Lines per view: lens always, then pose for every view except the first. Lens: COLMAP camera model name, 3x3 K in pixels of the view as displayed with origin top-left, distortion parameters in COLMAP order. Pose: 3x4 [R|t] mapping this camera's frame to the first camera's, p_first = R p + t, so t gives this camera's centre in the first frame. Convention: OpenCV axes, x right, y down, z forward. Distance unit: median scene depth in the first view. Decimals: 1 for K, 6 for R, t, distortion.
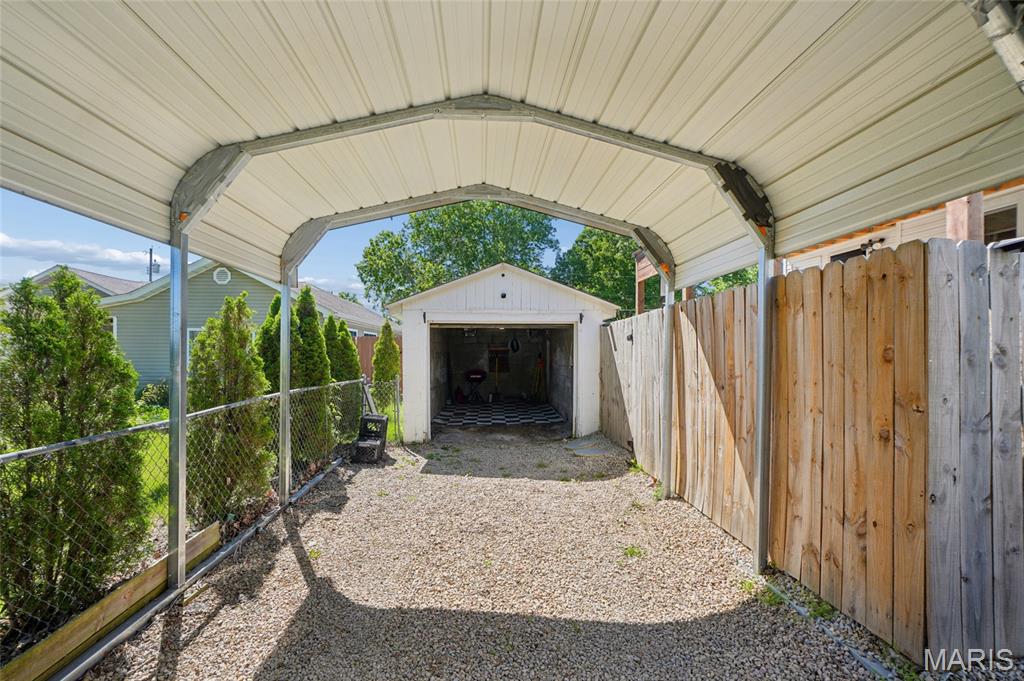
lens RADIAL K [[459.0, 0, 514.7], [0, 459.0, 346.7], [0, 0, 1]] dist [-0.002629, 0.000120]
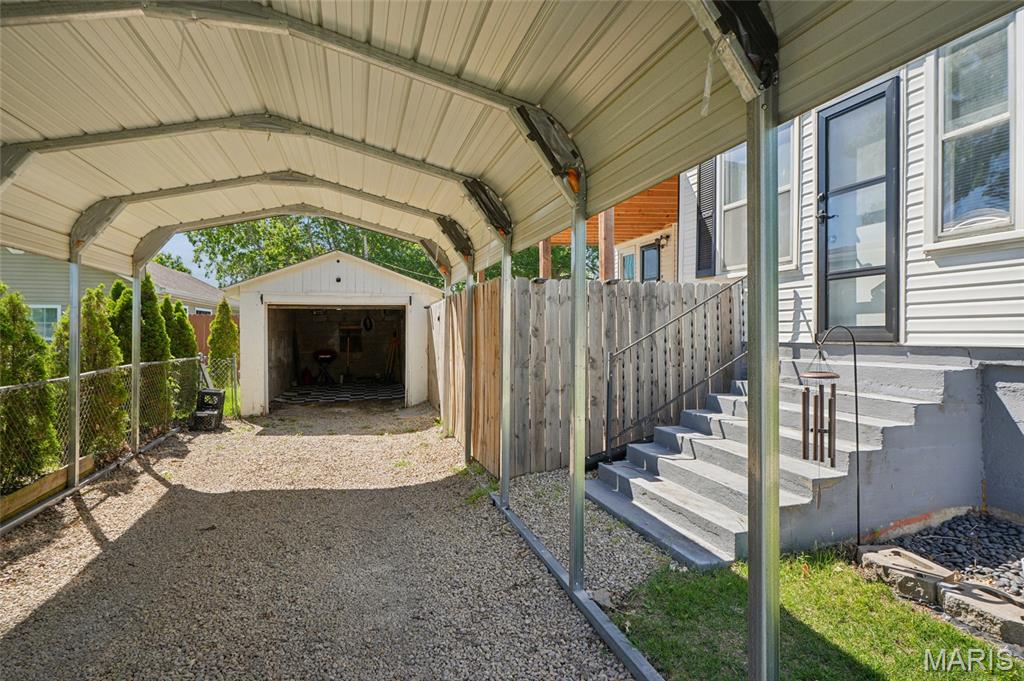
lens RADIAL K [[559.4, 0, 507.9], [0, 559.4, 322.5], [0, 0, 1]] dist [0.002809, 0.002104]
pose [[0.980639, -0.001477, 0.195819, 0.136502], [0.001975, 0.999995, -0.002347, -0.005650], [-0.195815, 0.002688, 0.980637, -0.486531]]
